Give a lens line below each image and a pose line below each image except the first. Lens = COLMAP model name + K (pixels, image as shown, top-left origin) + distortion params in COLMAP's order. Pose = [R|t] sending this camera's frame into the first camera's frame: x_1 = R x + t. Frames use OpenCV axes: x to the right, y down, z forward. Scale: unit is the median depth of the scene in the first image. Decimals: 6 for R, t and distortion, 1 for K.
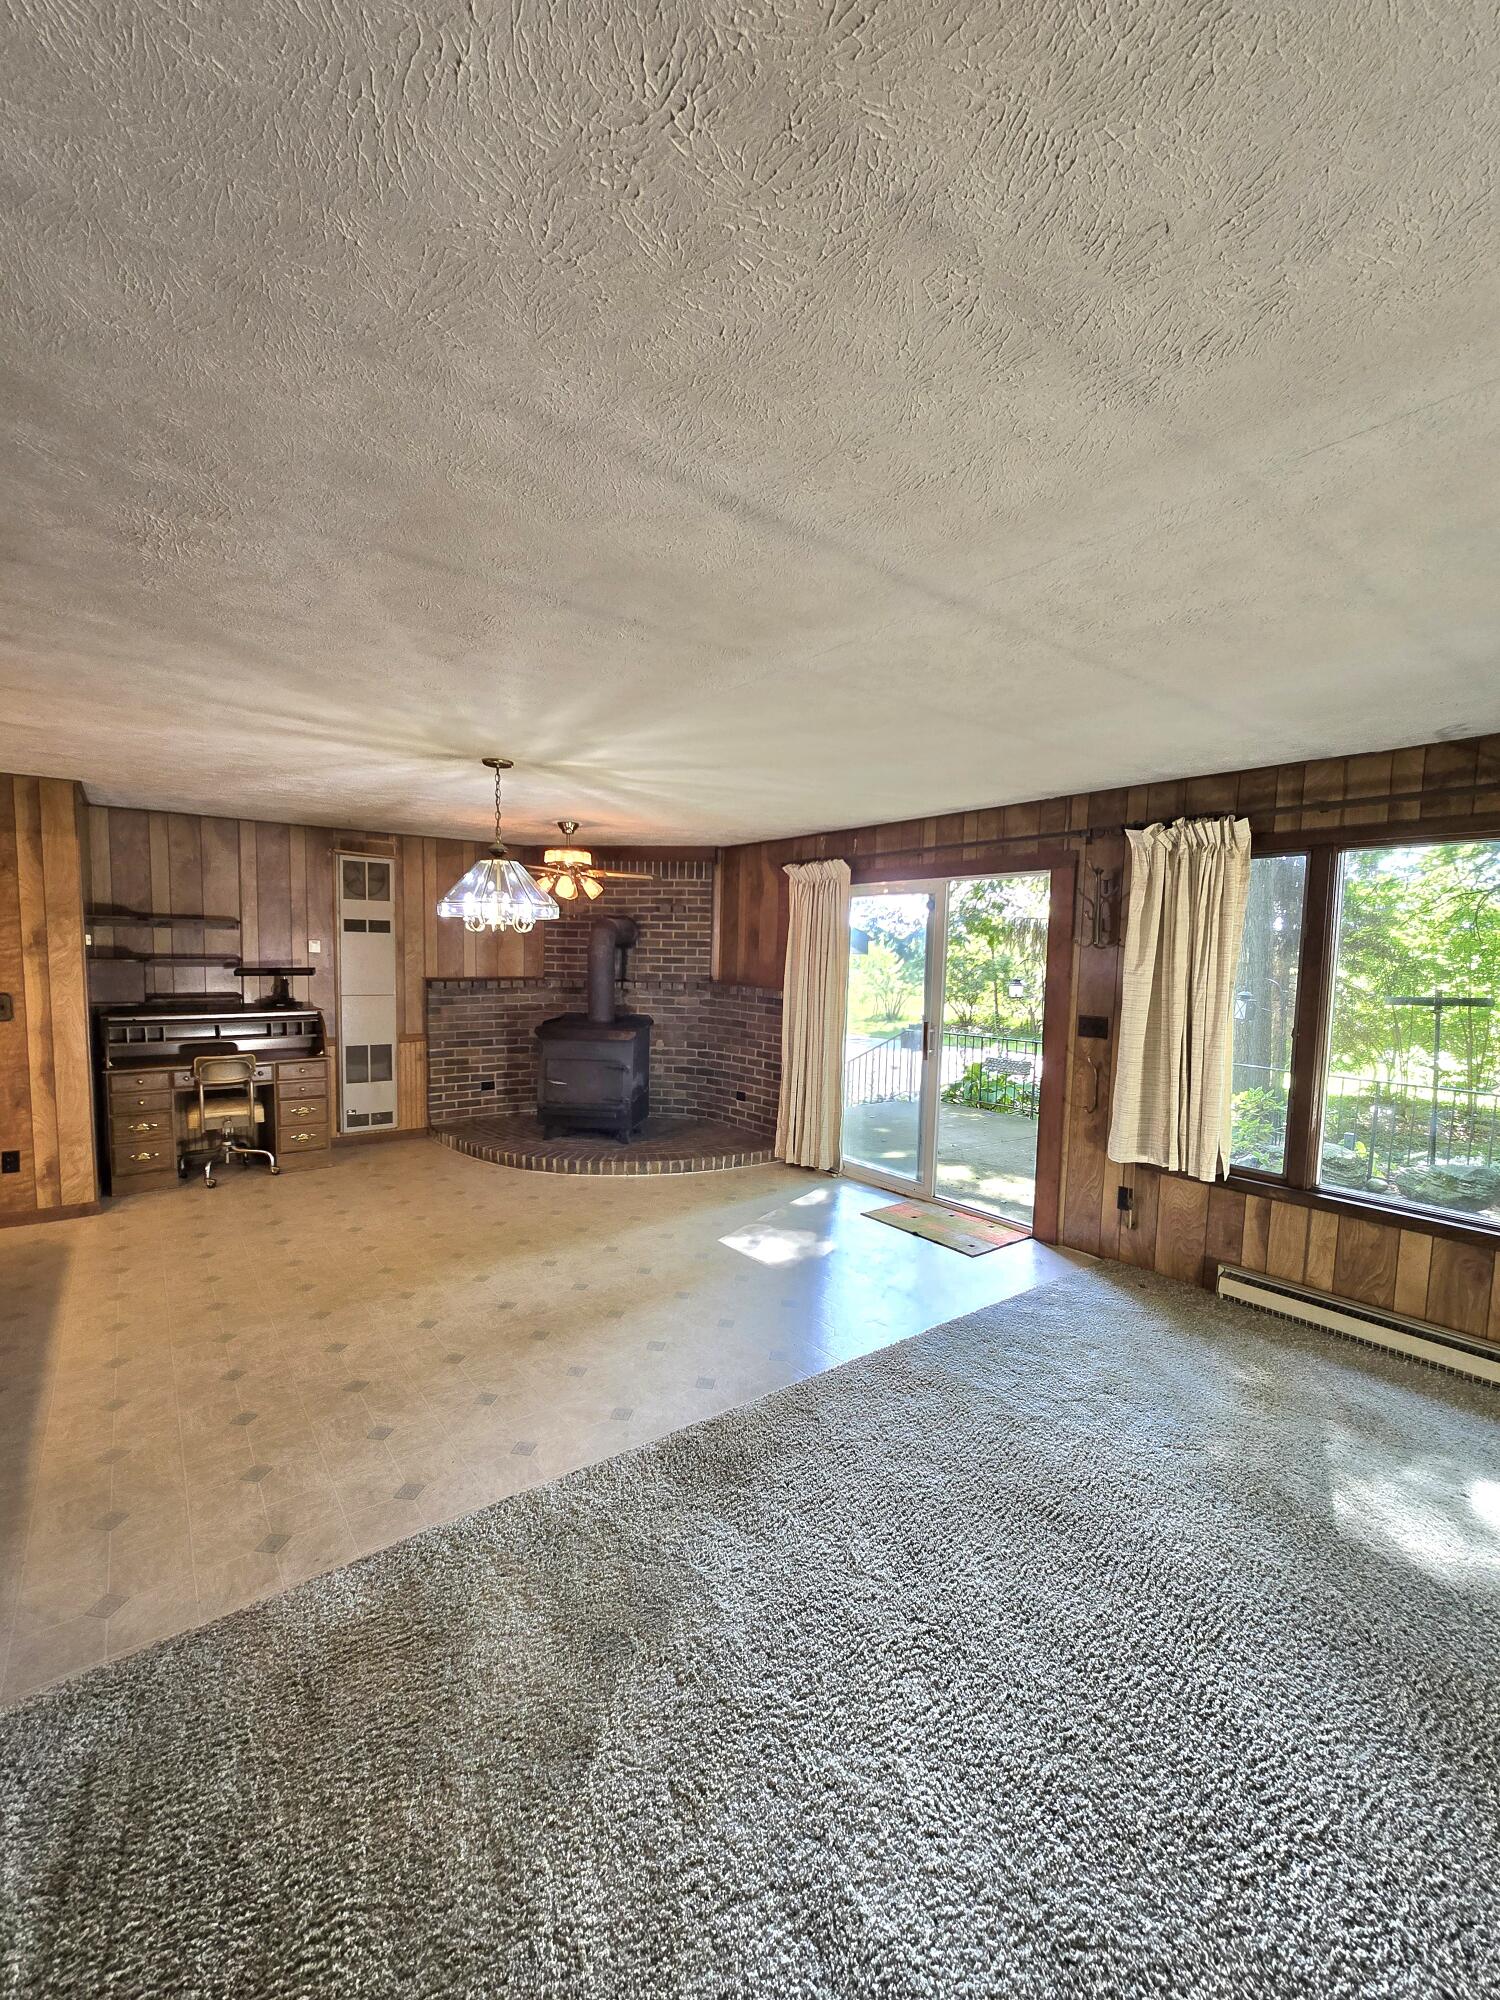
lens RADIAL K [[817.9, 0, 755.9], [0, 817.9, 1014.0], [0, 0, 1]] dist [-0.006384, 0.002081]
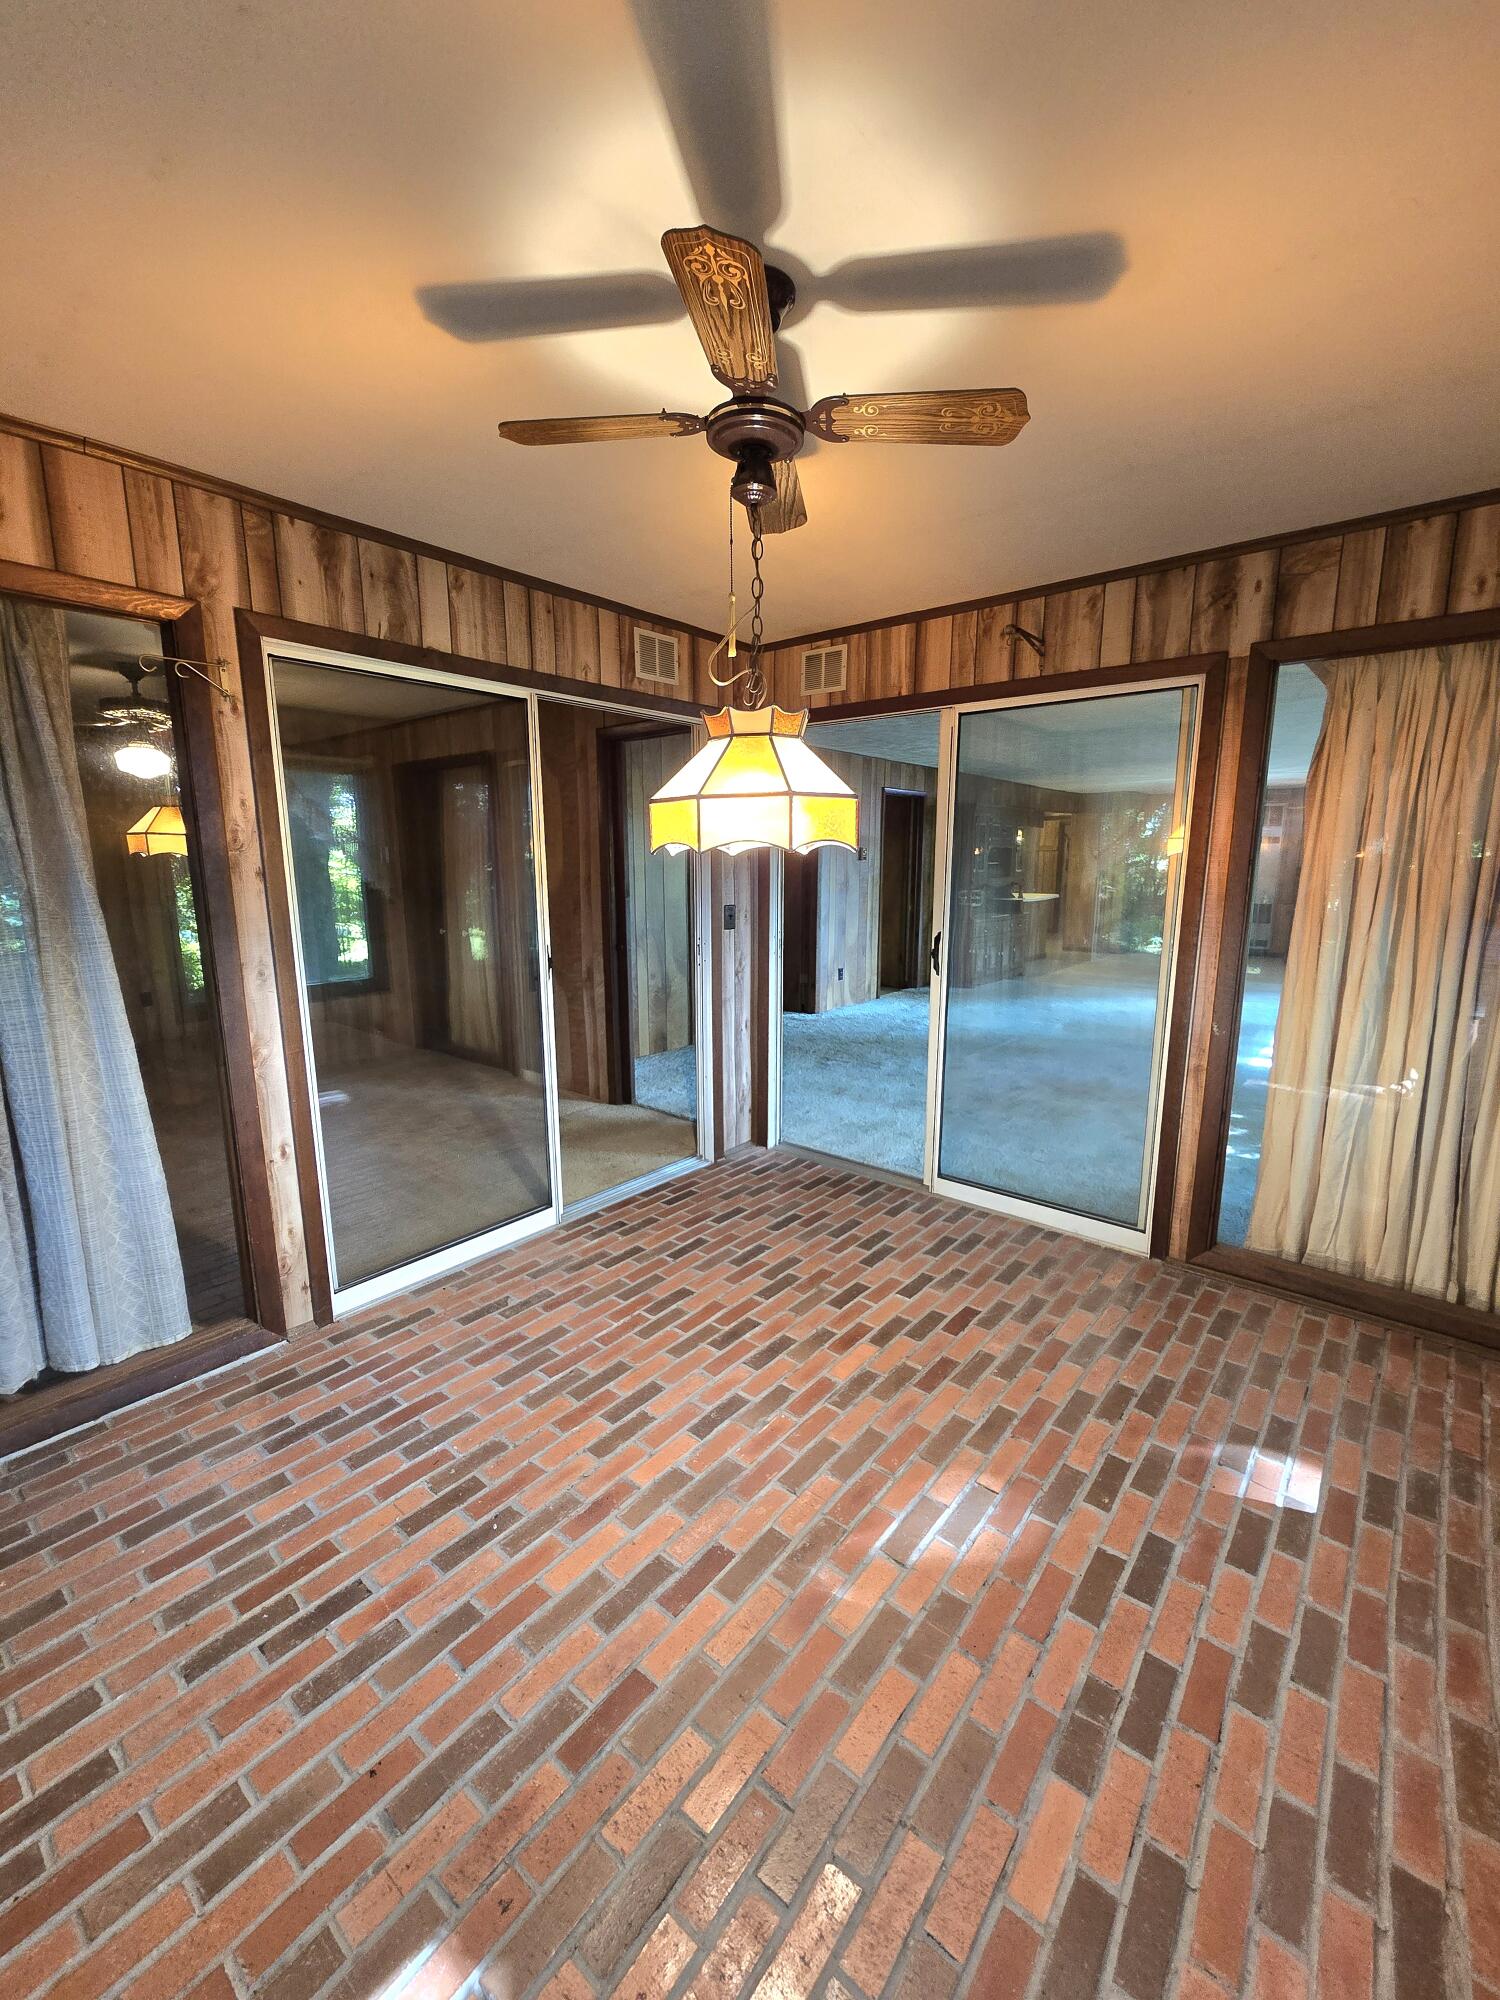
lens RADIAL K [[817.9, 0, 747.7], [0, 817.9, 1003.7], [0, 0, 1]] dist [-0.006384, 0.002081]
pose [[0.217239, 0.159084, -0.963068, 1.550952], [-0.070207, 0.986621, 0.147138, 0.100376], [0.973590, 0.035650, 0.225501, -0.793664]]
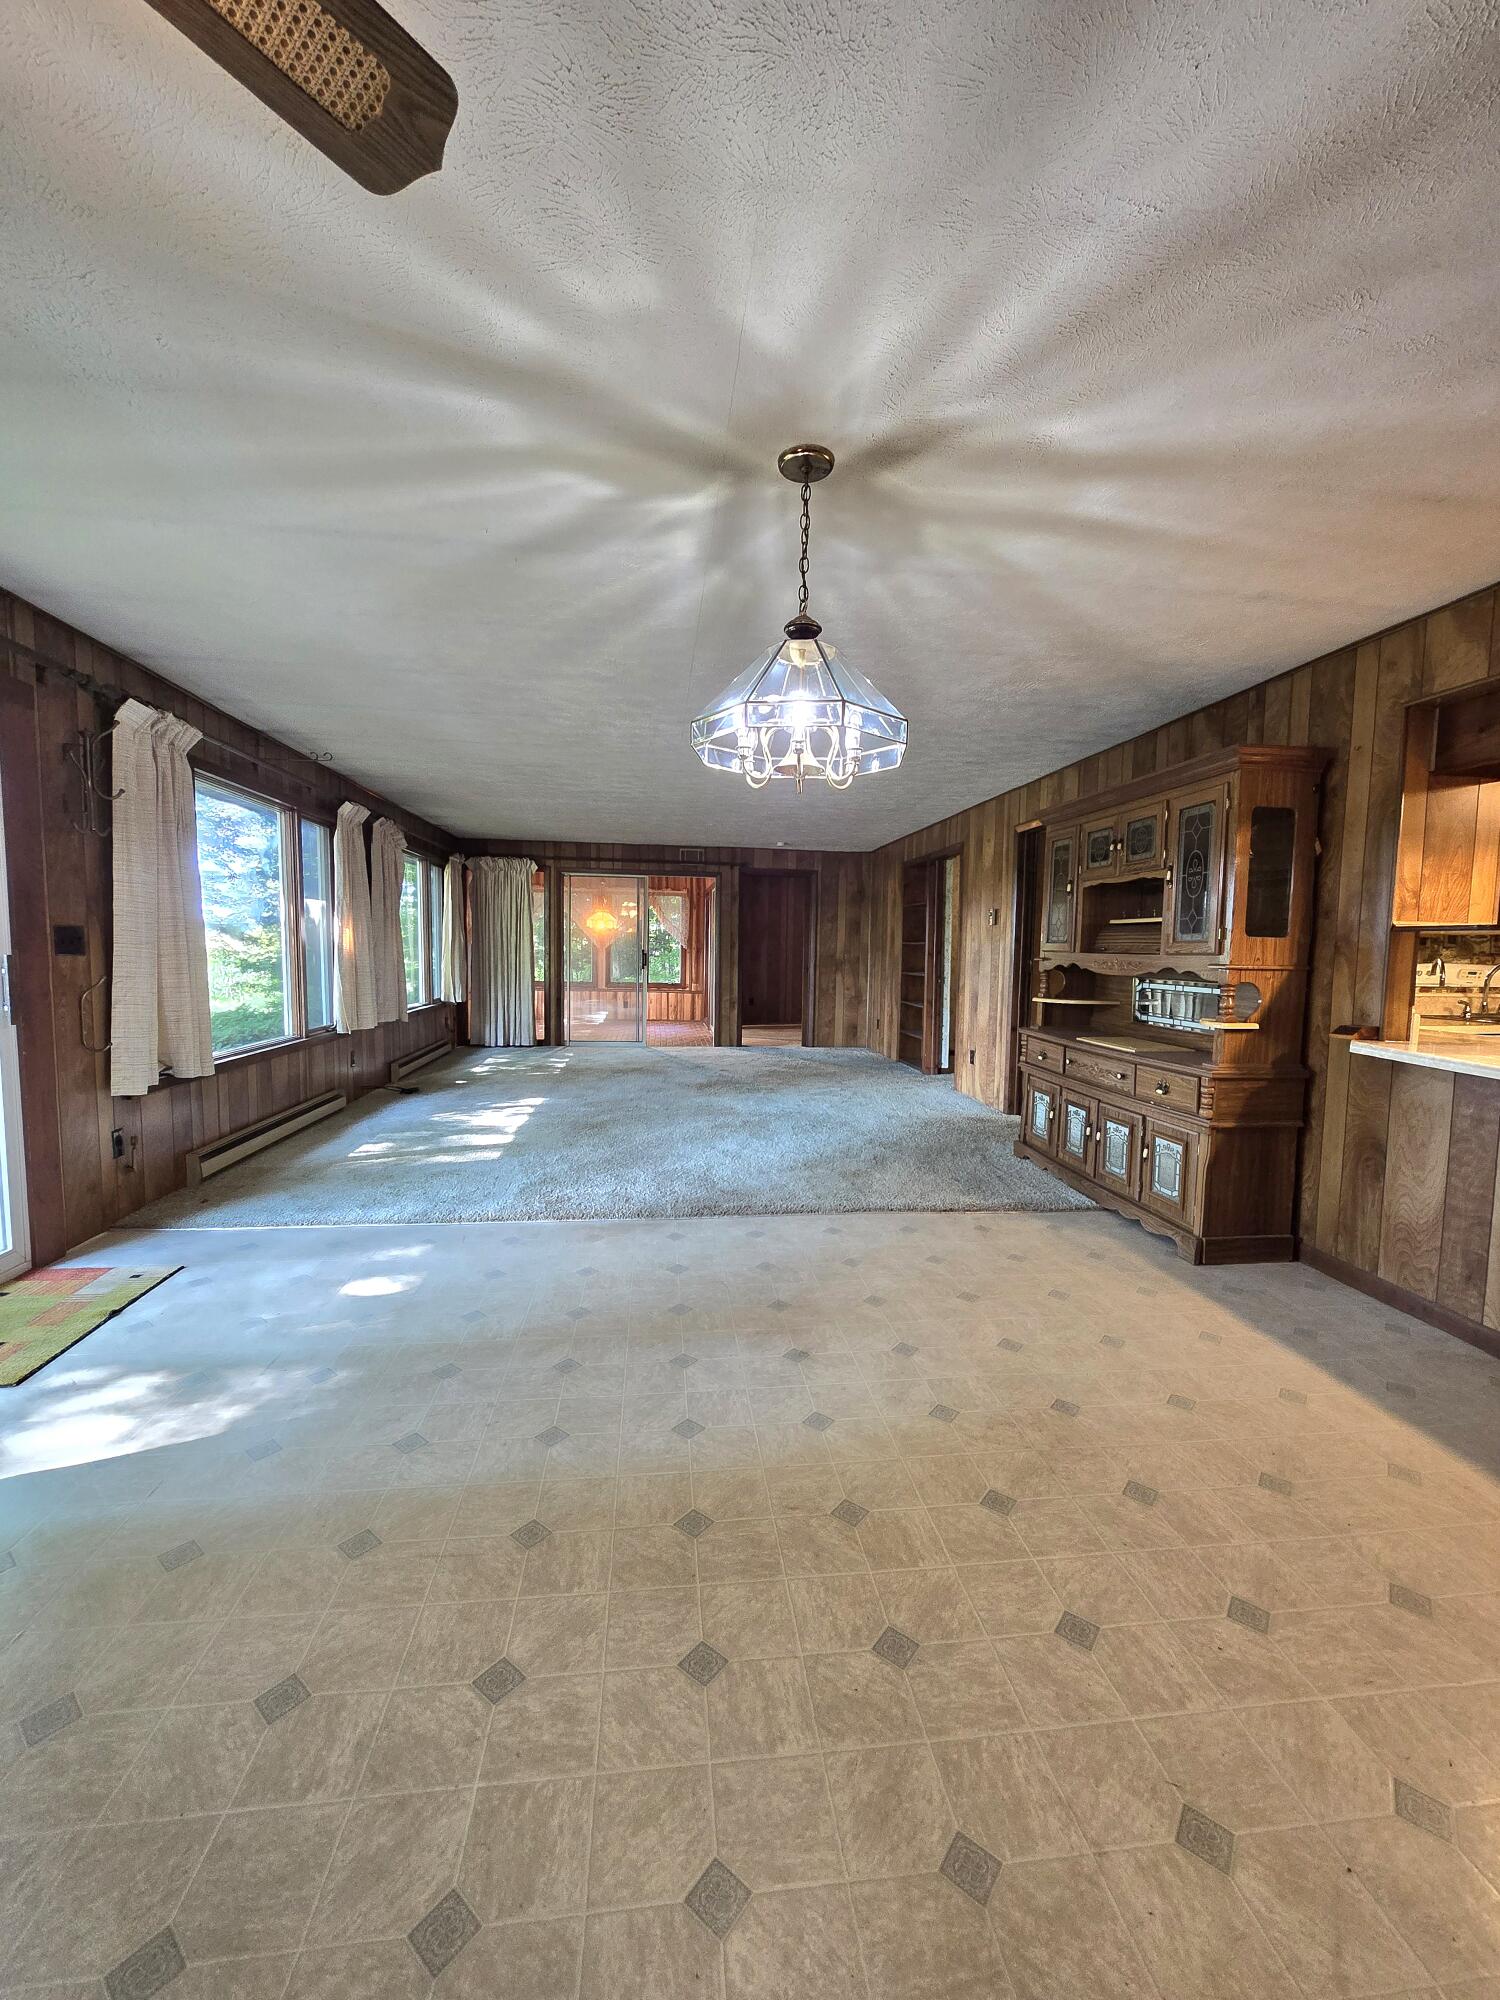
lens RADIAL K [[817.9, 0, 757.7], [0, 817.9, 1012.5], [0, 0, 1]] dist [-0.006384, 0.002081]
pose [[-0.862142, -0.073382, 0.501325, -0.467047], [0.005052, 0.988162, 0.153331, -0.028501], [-0.506642, 0.134725, -0.851565, 1.217675]]
